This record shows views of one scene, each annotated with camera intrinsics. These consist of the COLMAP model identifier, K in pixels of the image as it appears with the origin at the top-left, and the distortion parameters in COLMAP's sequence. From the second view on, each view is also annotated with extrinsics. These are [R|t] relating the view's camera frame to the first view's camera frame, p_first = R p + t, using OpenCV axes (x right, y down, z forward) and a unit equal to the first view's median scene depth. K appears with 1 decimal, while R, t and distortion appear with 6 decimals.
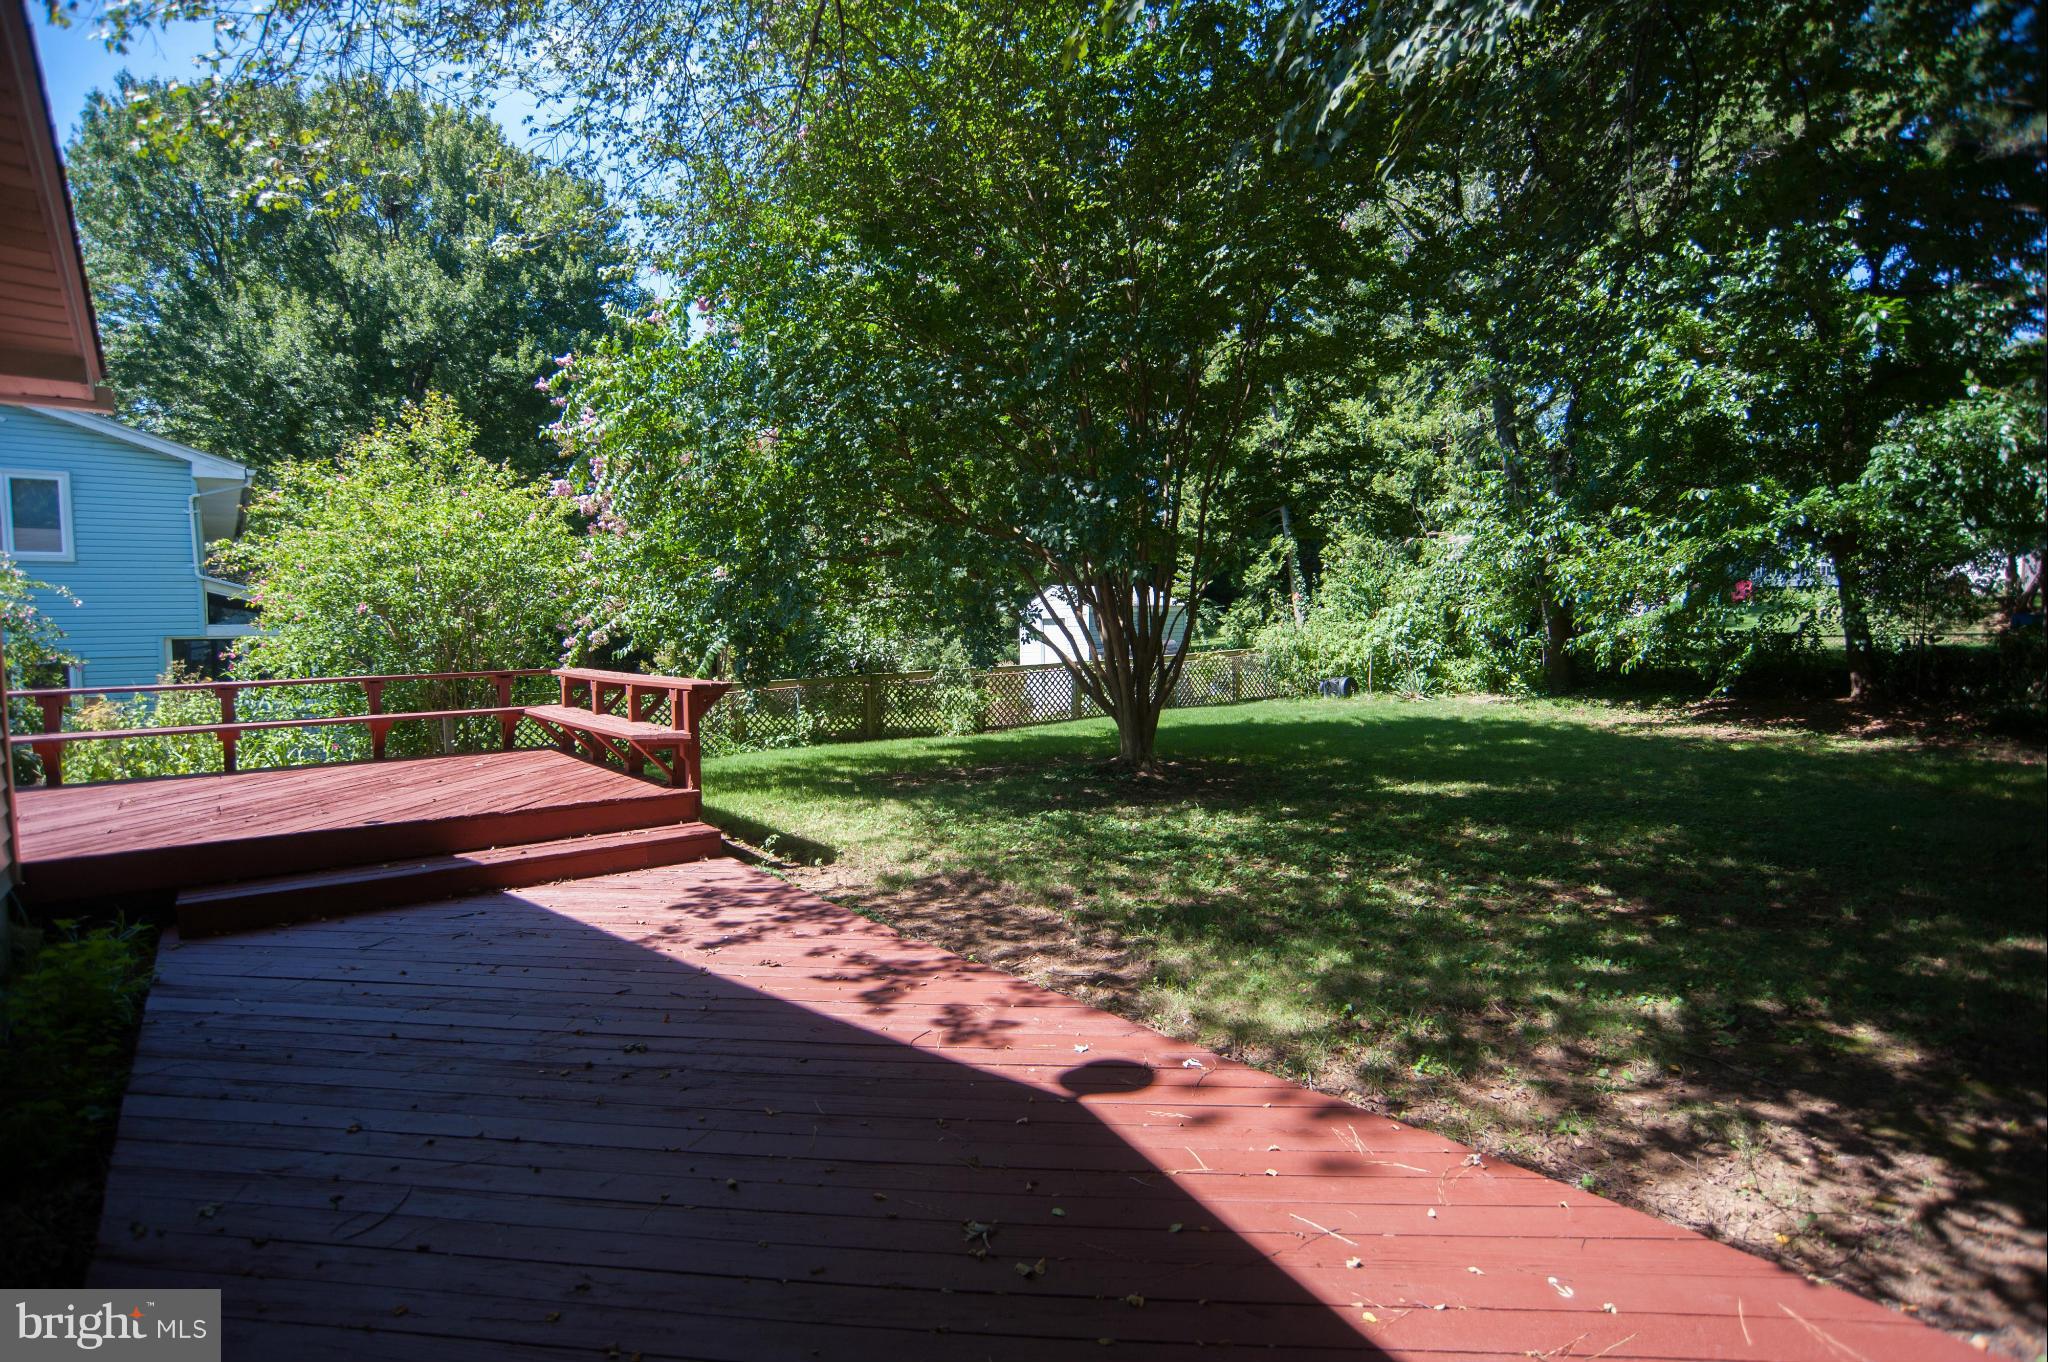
lens RADIAL K [[1063.1, 0, 1018.8], [0, 1063.1, 701.6], [0, 0, 1]] dist [-0.093760, 0.041905]
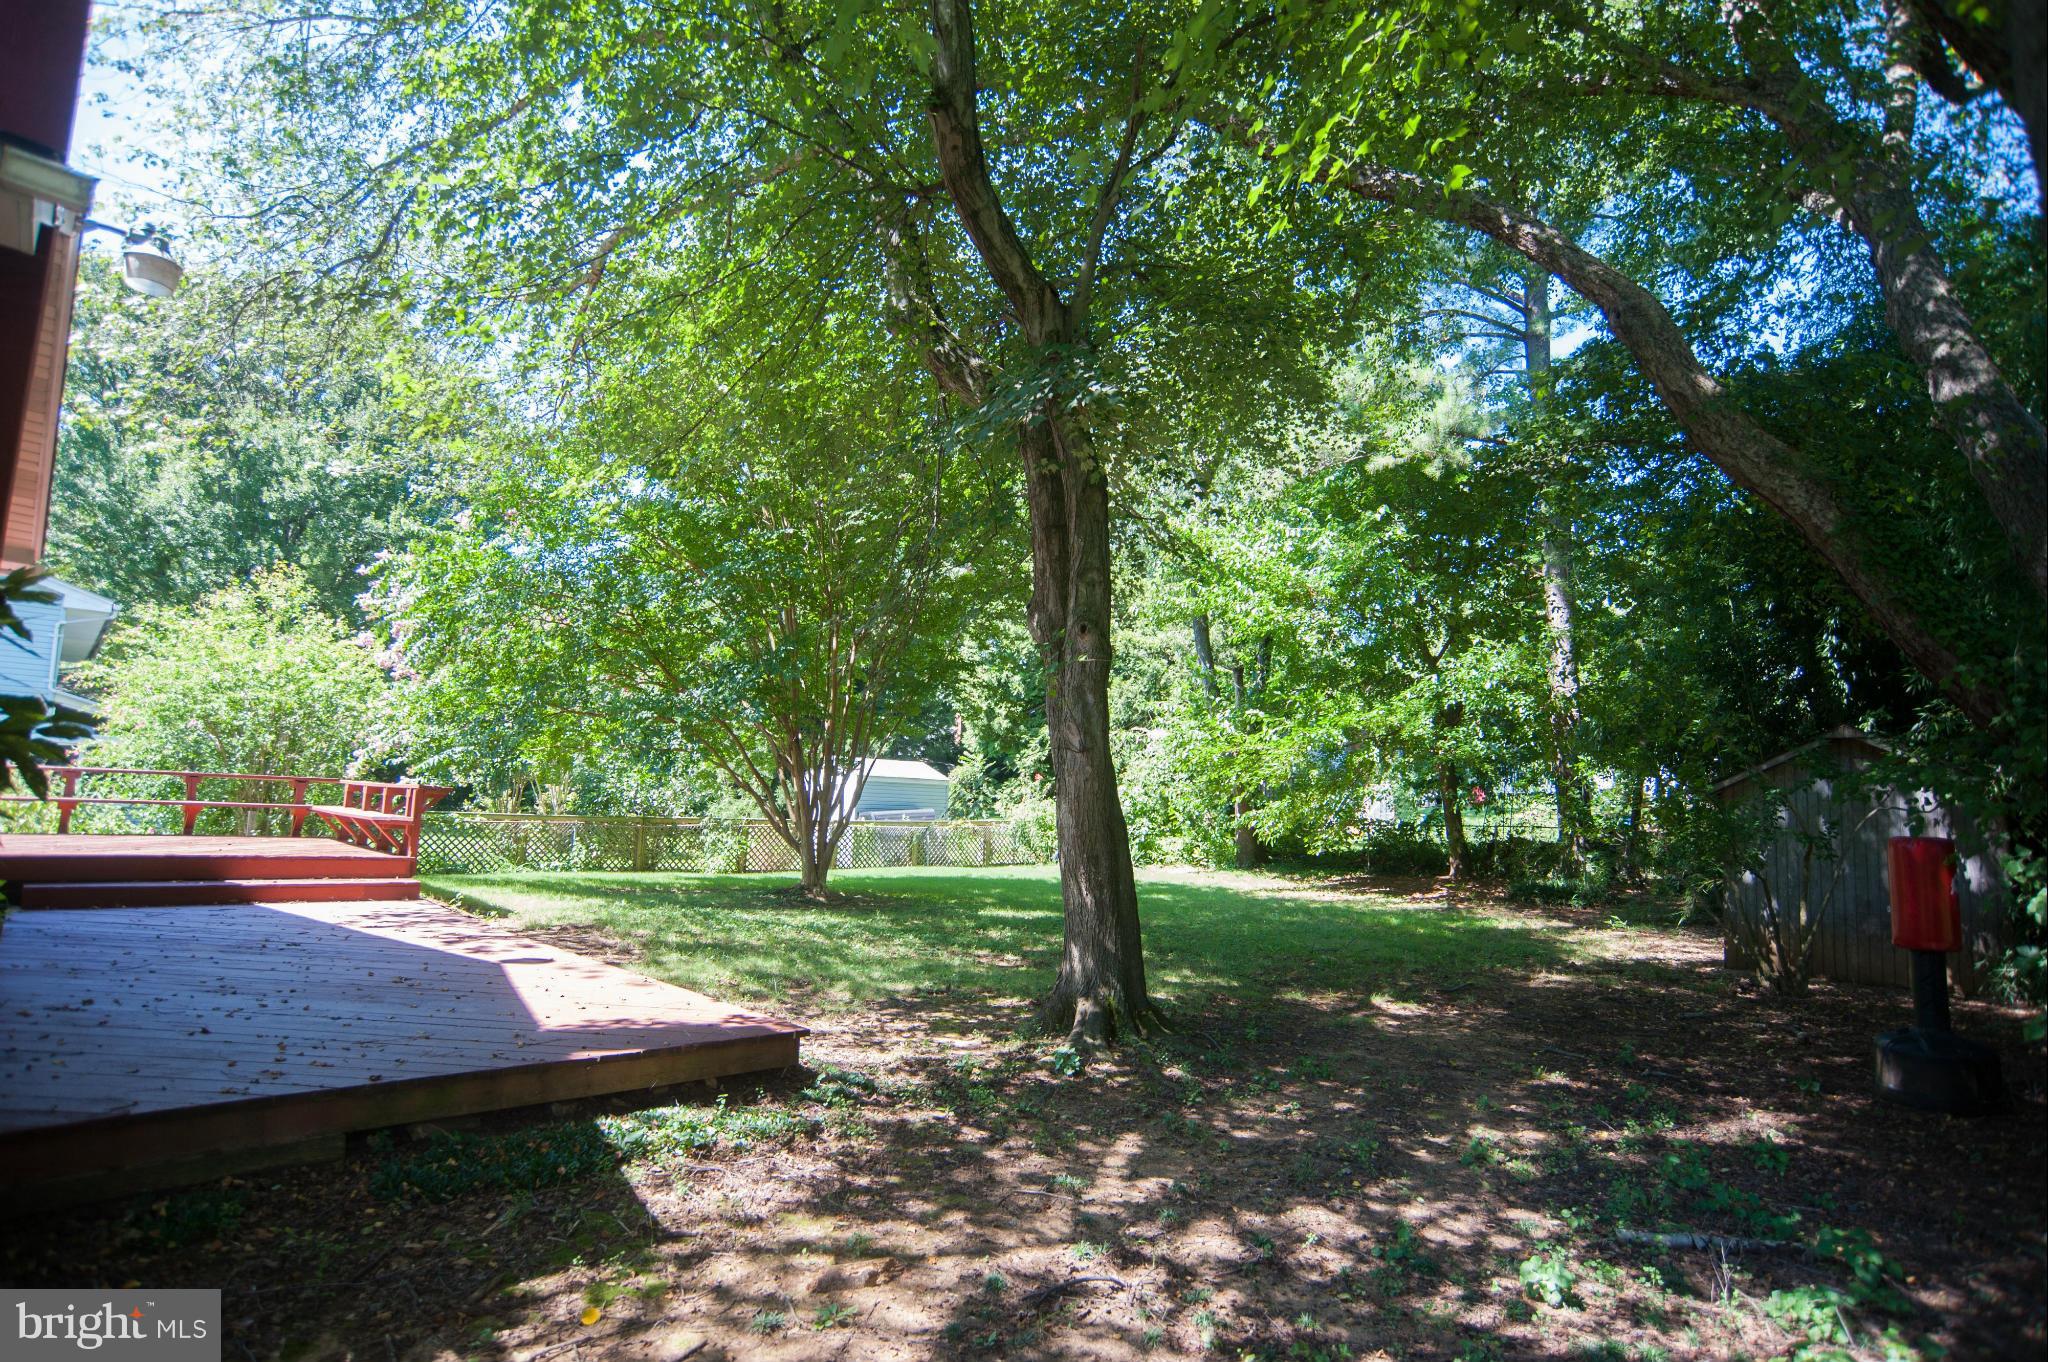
lens RADIAL K [[1063.1, 0, 1018.8], [0, 1063.1, 701.6], [0, 0, 1]] dist [-0.093760, 0.041905]
pose [[0.992717, 0.065601, 0.101041, 0.120586], [-0.047142, 0.983386, -0.175300, 0.027335], [-0.110862, 0.169260, 0.979316, -0.171580]]
